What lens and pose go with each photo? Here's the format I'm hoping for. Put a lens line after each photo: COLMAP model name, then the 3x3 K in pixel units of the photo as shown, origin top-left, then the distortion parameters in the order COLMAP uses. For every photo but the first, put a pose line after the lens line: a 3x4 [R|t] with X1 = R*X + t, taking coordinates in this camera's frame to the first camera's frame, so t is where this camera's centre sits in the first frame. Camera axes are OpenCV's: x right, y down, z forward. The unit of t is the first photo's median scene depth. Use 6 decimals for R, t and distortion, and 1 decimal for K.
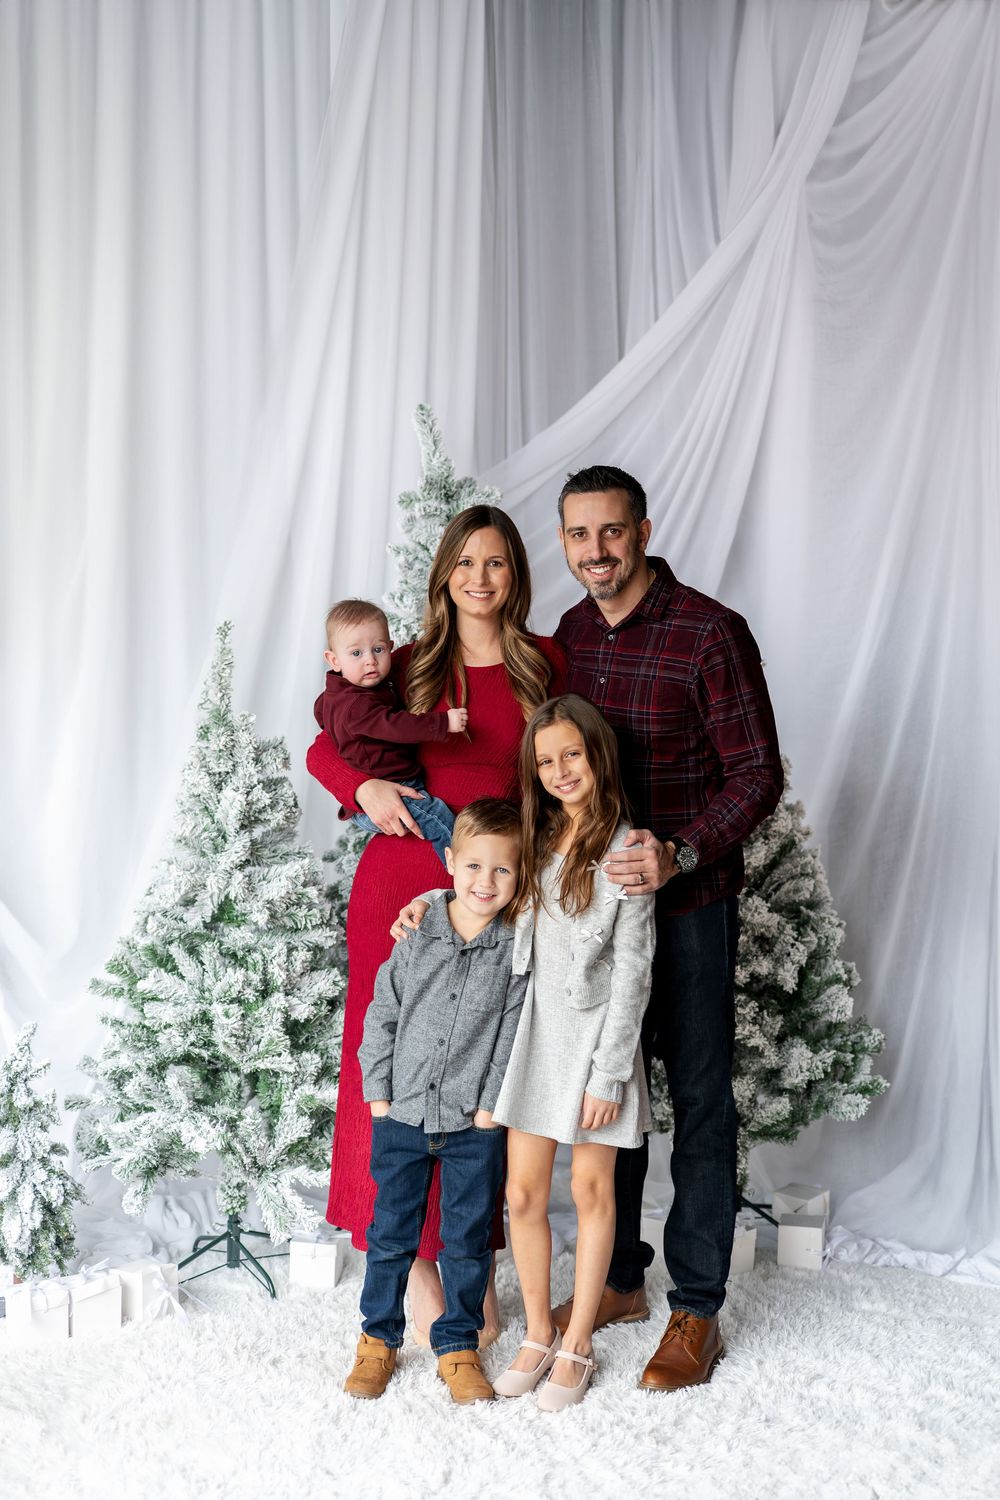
lens RADIAL K [[1979.3, 0, 496.0], [0, 1979.3, 754.1], [0, 0, 1]] dist [-0.042927, 0.118742]
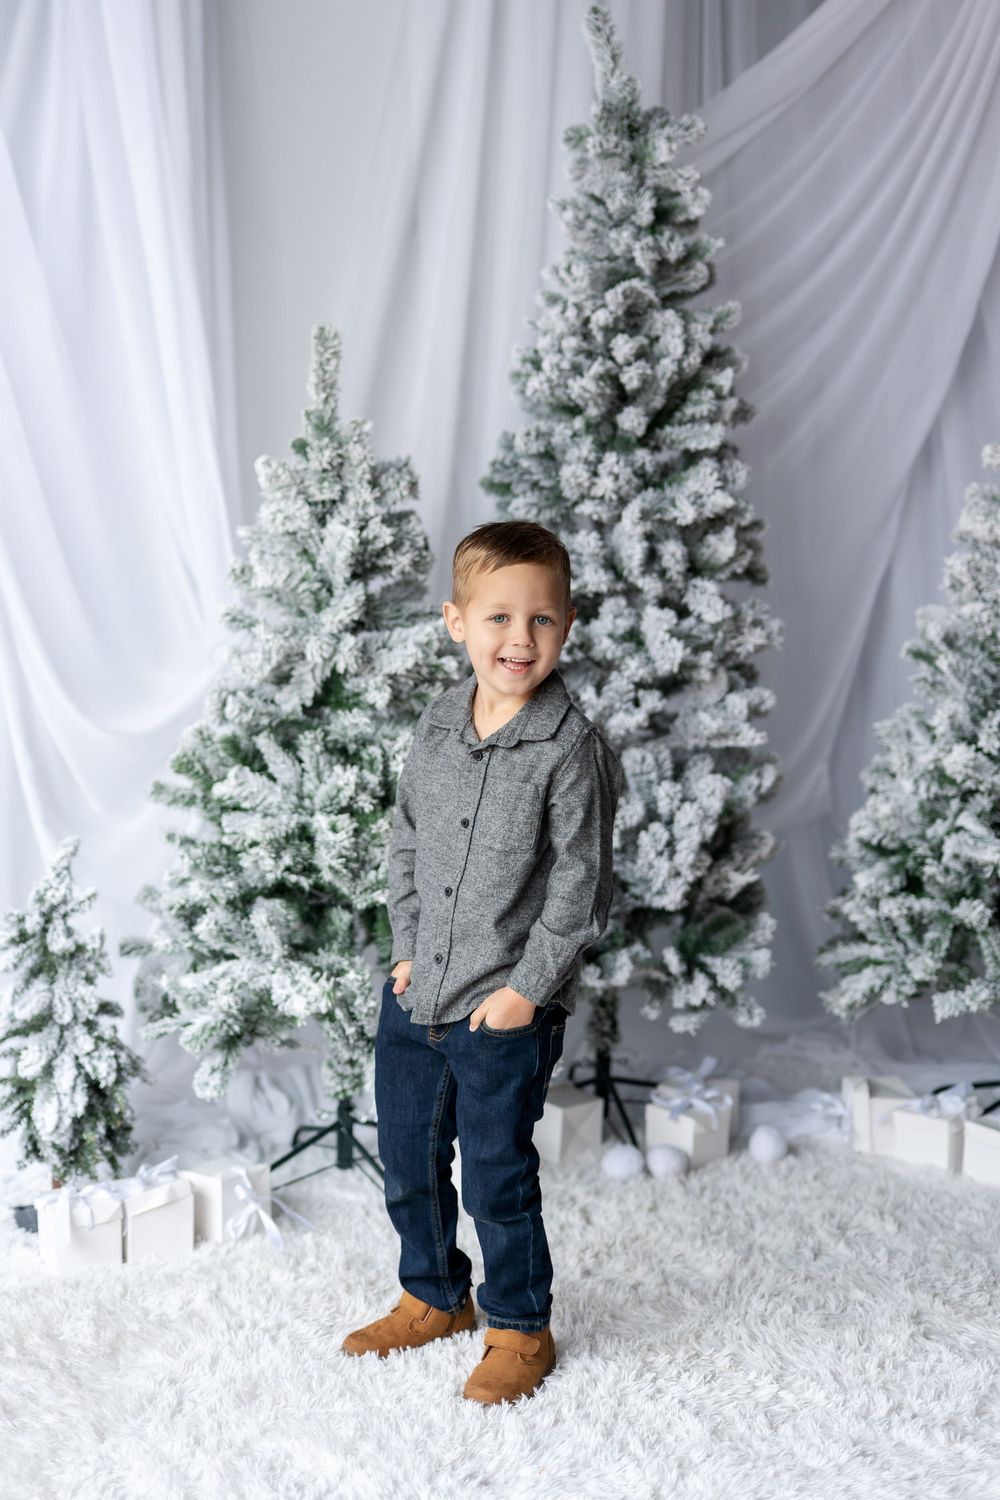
lens RADIAL K [[2165.2, 0, 455.8], [0, 2165.2, 680.7], [0, 0, 1]] dist [-0.017253, 0.005979]
pose [[0.996538, 0.001342, -0.083128, -0.023959], [0.002452, 0.998960, 0.045519, 0.039304], [0.083102, -0.045565, 0.995499, 0.202243]]
